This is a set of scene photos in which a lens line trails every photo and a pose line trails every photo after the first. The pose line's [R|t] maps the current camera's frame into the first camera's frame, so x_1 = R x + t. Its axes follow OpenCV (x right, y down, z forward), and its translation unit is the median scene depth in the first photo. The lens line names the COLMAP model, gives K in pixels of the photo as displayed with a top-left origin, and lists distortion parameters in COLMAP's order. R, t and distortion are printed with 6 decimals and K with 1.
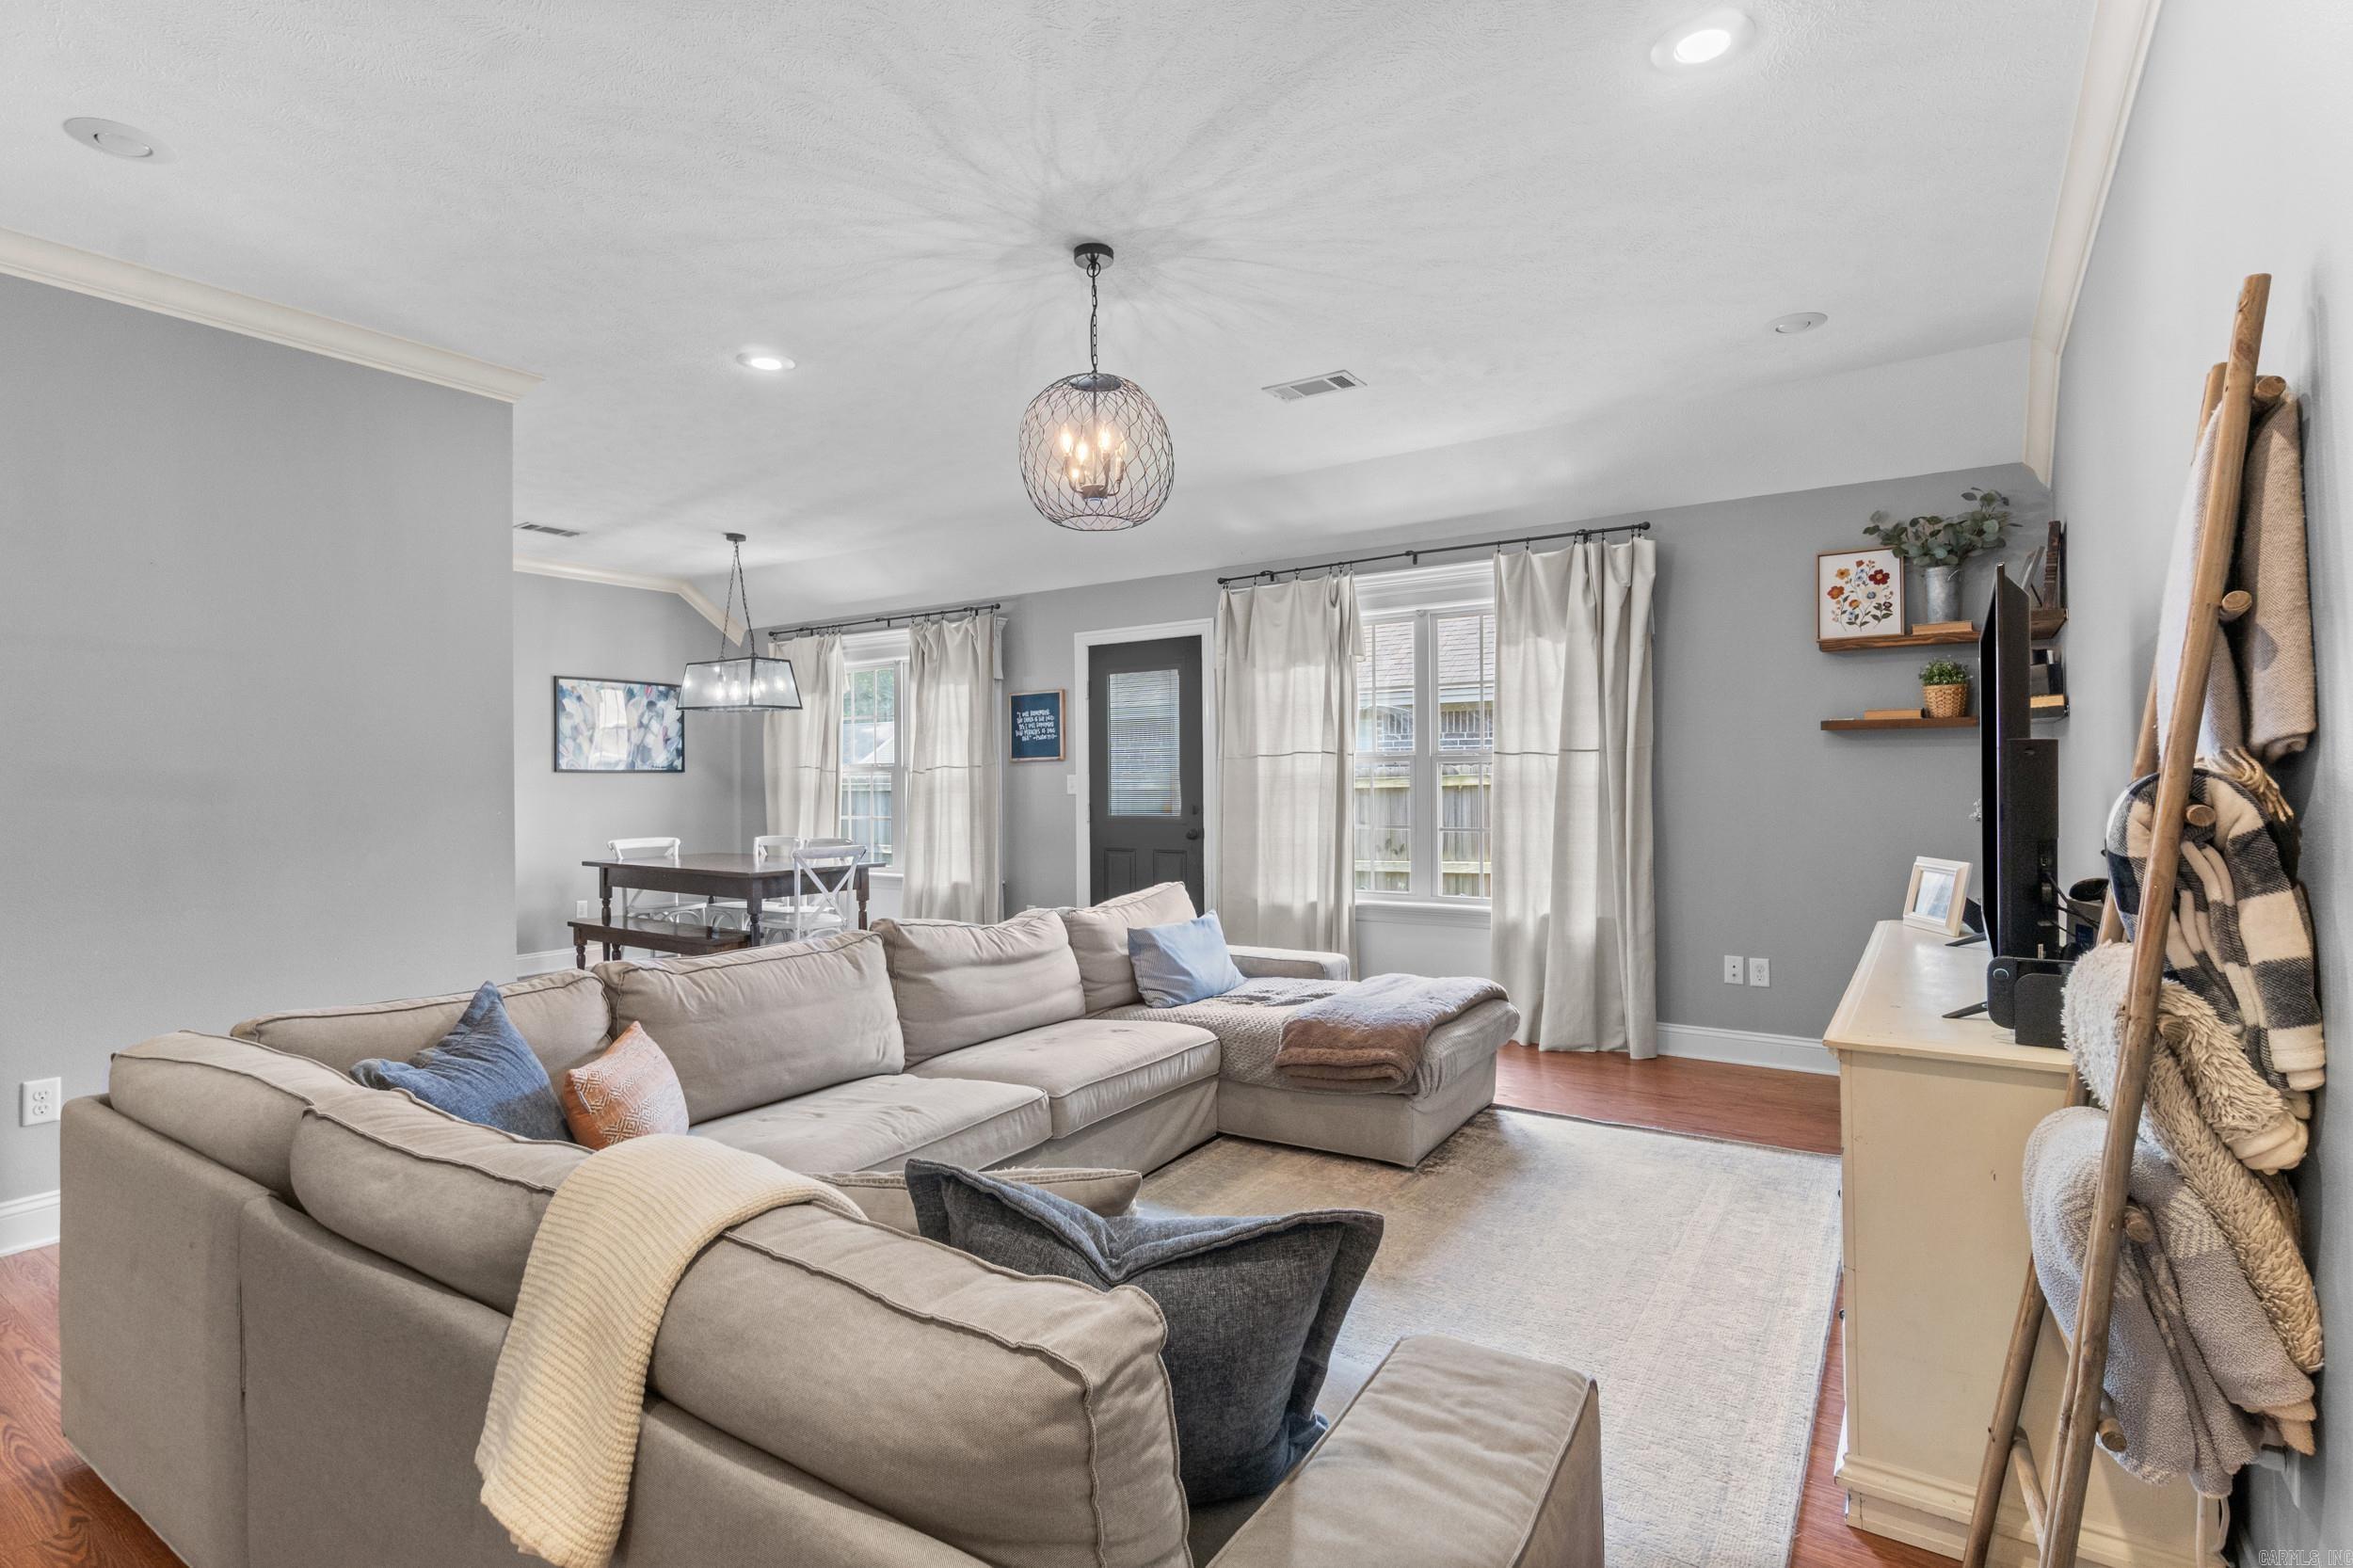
lens RADIAL K [[1141.4, 0, 1184.7], [0, 1141.4, 773.7], [0, 0, 1]] dist [0.000305, -0.000021]
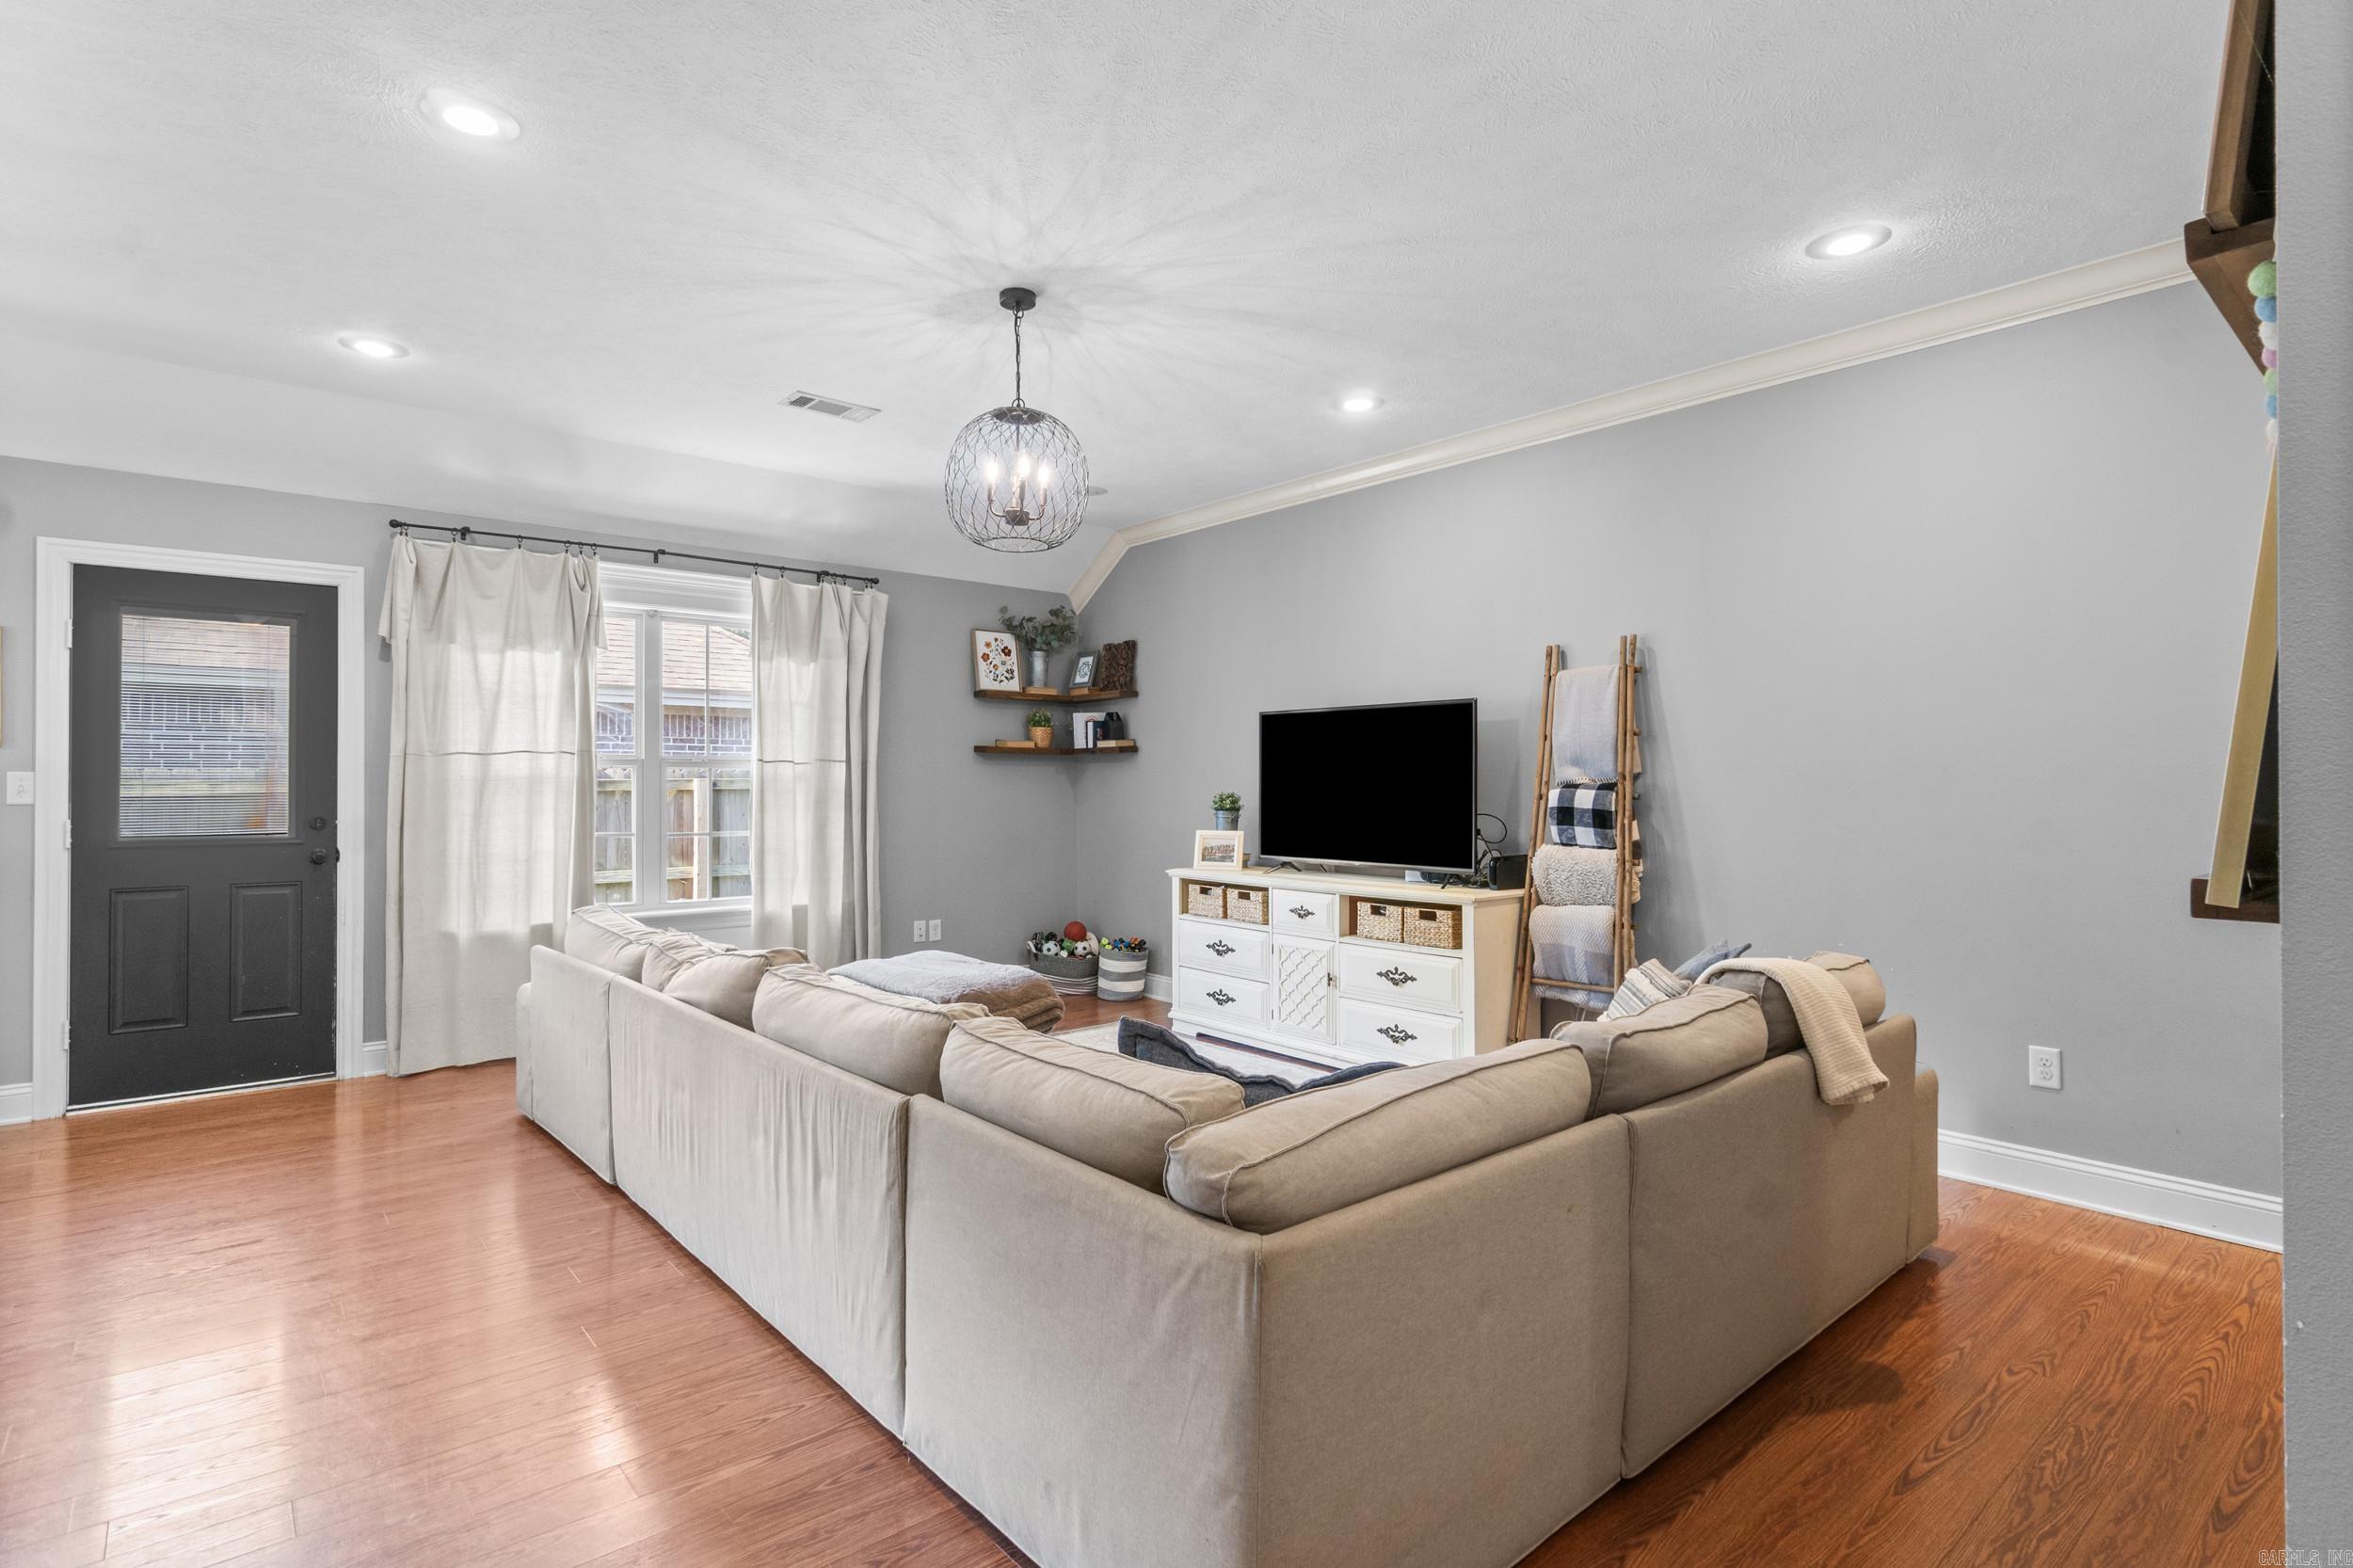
lens RADIAL K [[1137.7, 0, 1152.1], [0, 1137.7, 773.0], [0, 0, 1]] dist [-0.003486, -0.000584]
pose [[0.287331, 0.022451, 0.957568, -0.650086], [-0.007392, 0.999747, -0.021222, 0.014103], [-0.957803, -0.000980, 0.287425, 0.339663]]
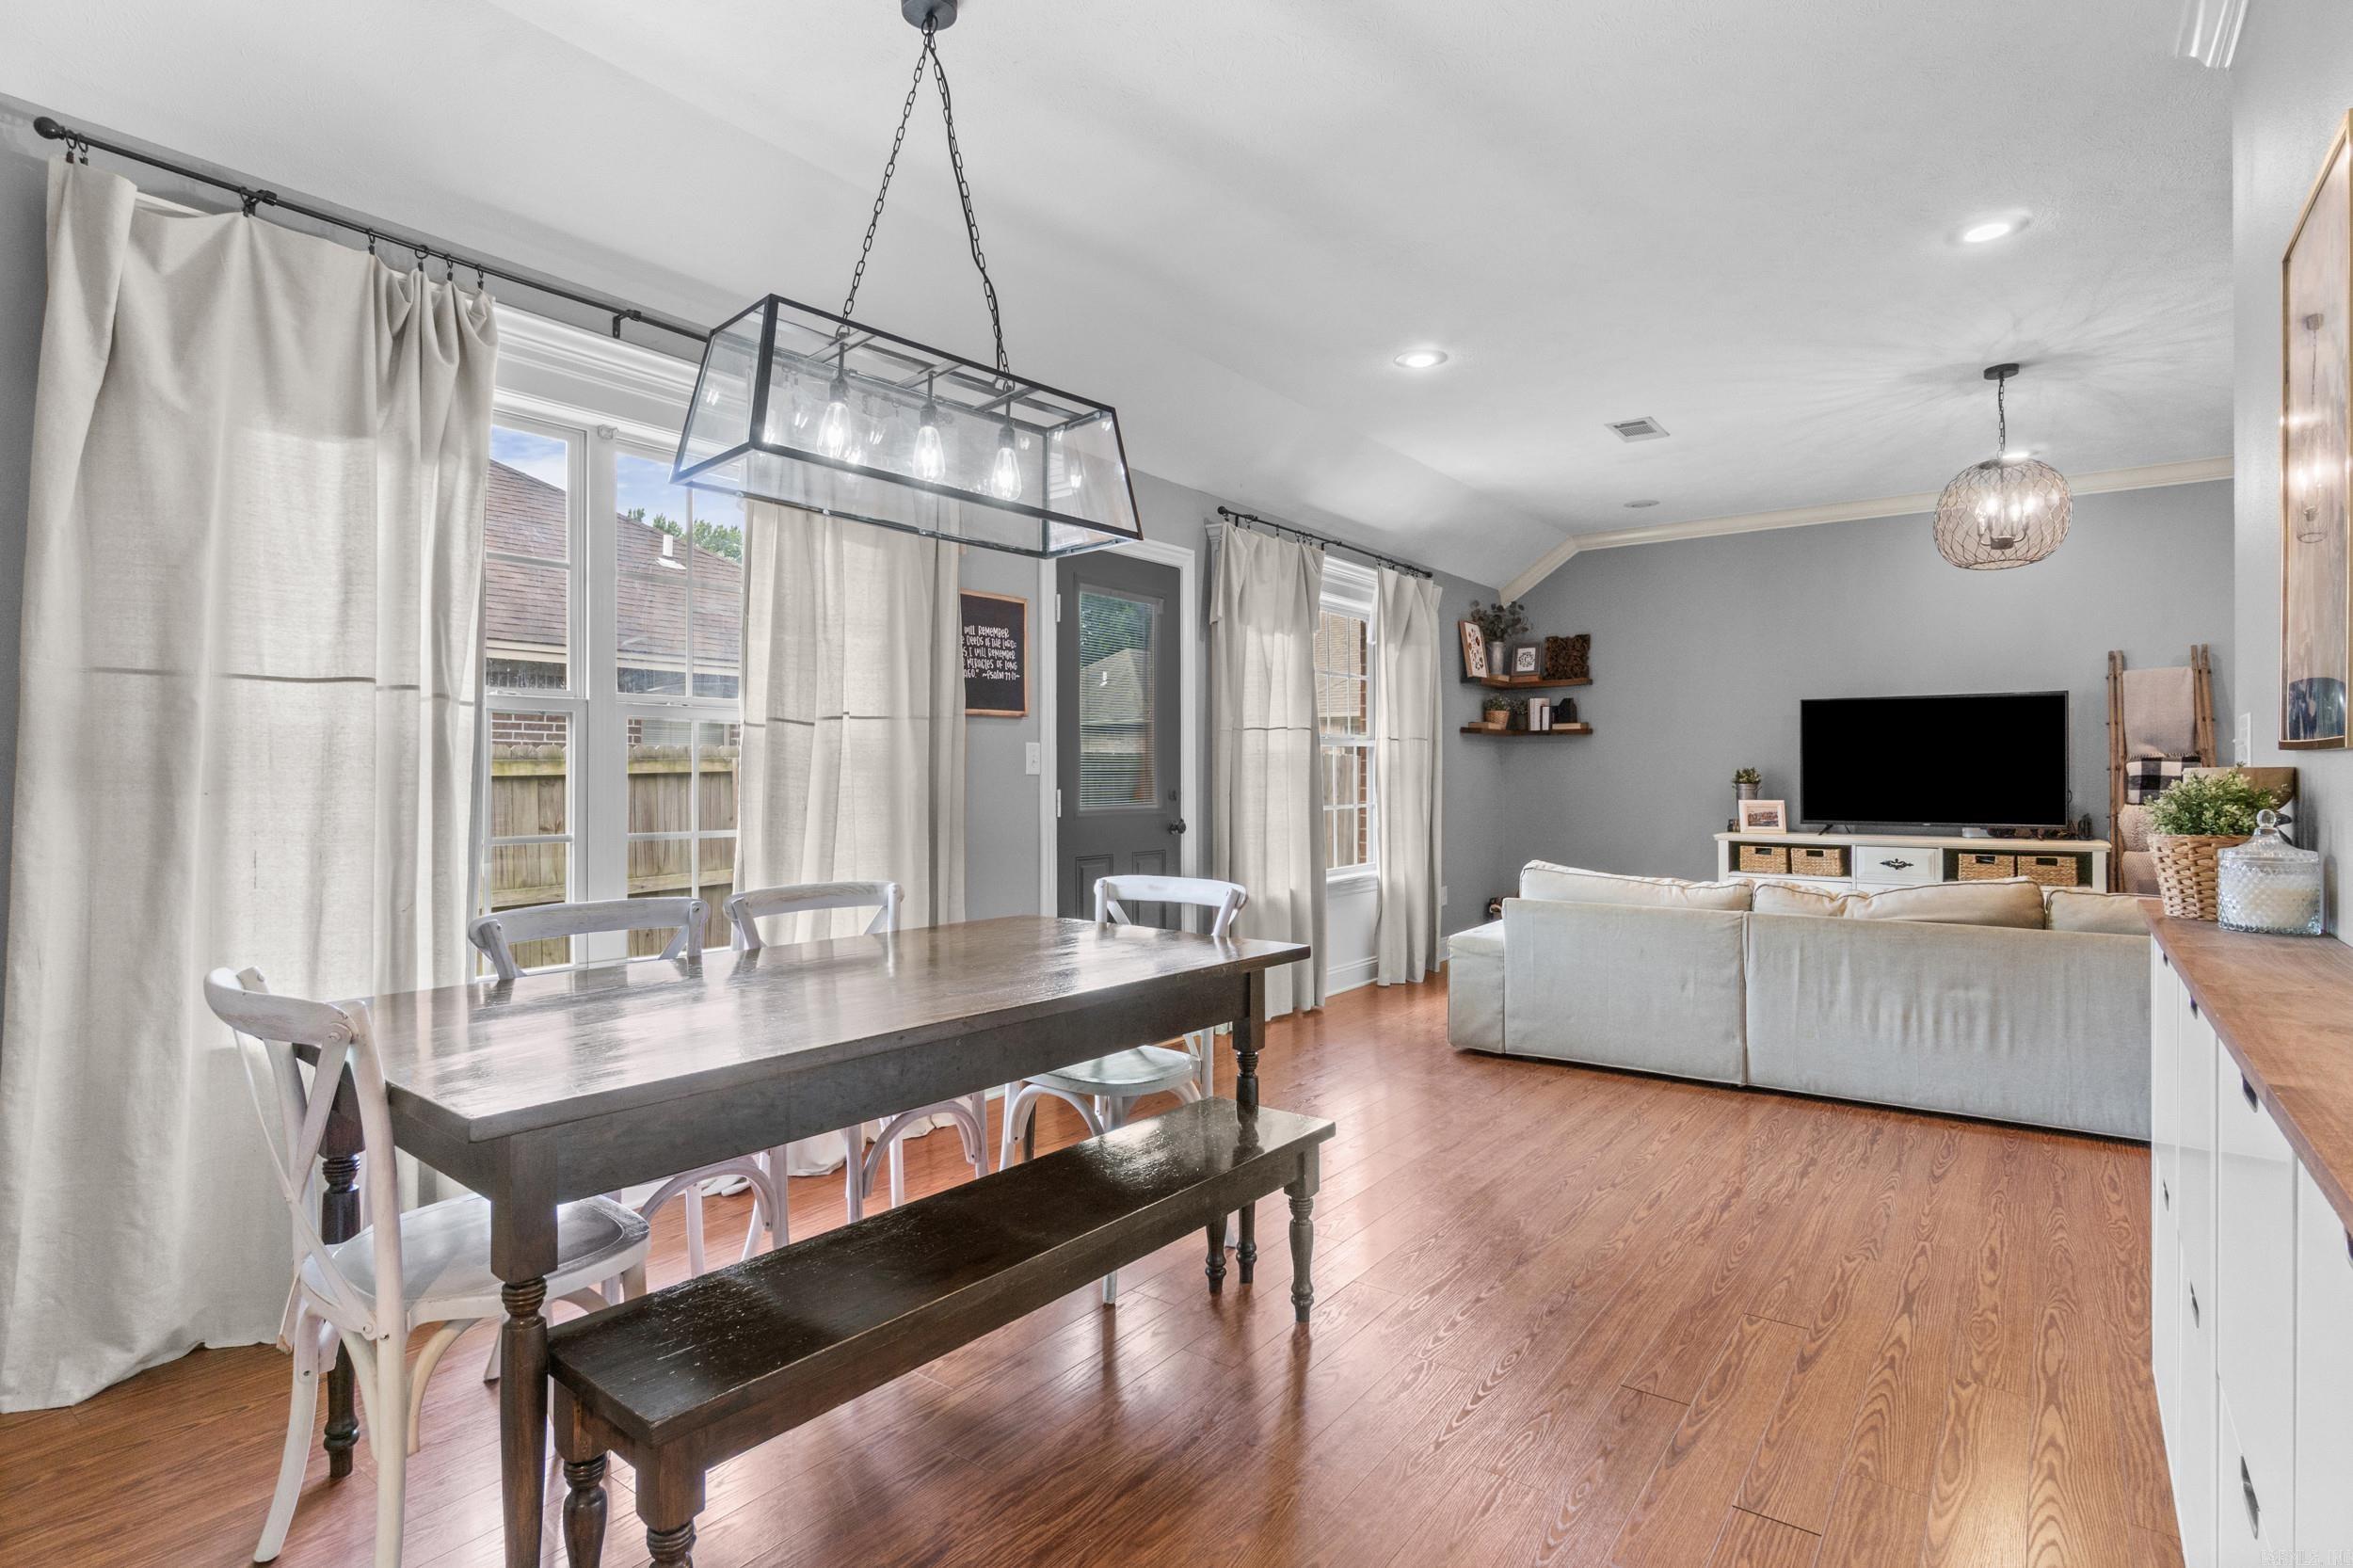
lens RADIAL K [[1171.4, 0, 1168.9], [0, 1171.4, 772.6], [0, 0, 1]] dist [0.000221, -0.000065]
pose [[0.057018, 0.012251, 0.998298, -0.936900], [-0.001891, 0.999924, -0.012163, 0.031874], [-0.998371, -0.001195, 0.057037, 1.162734]]
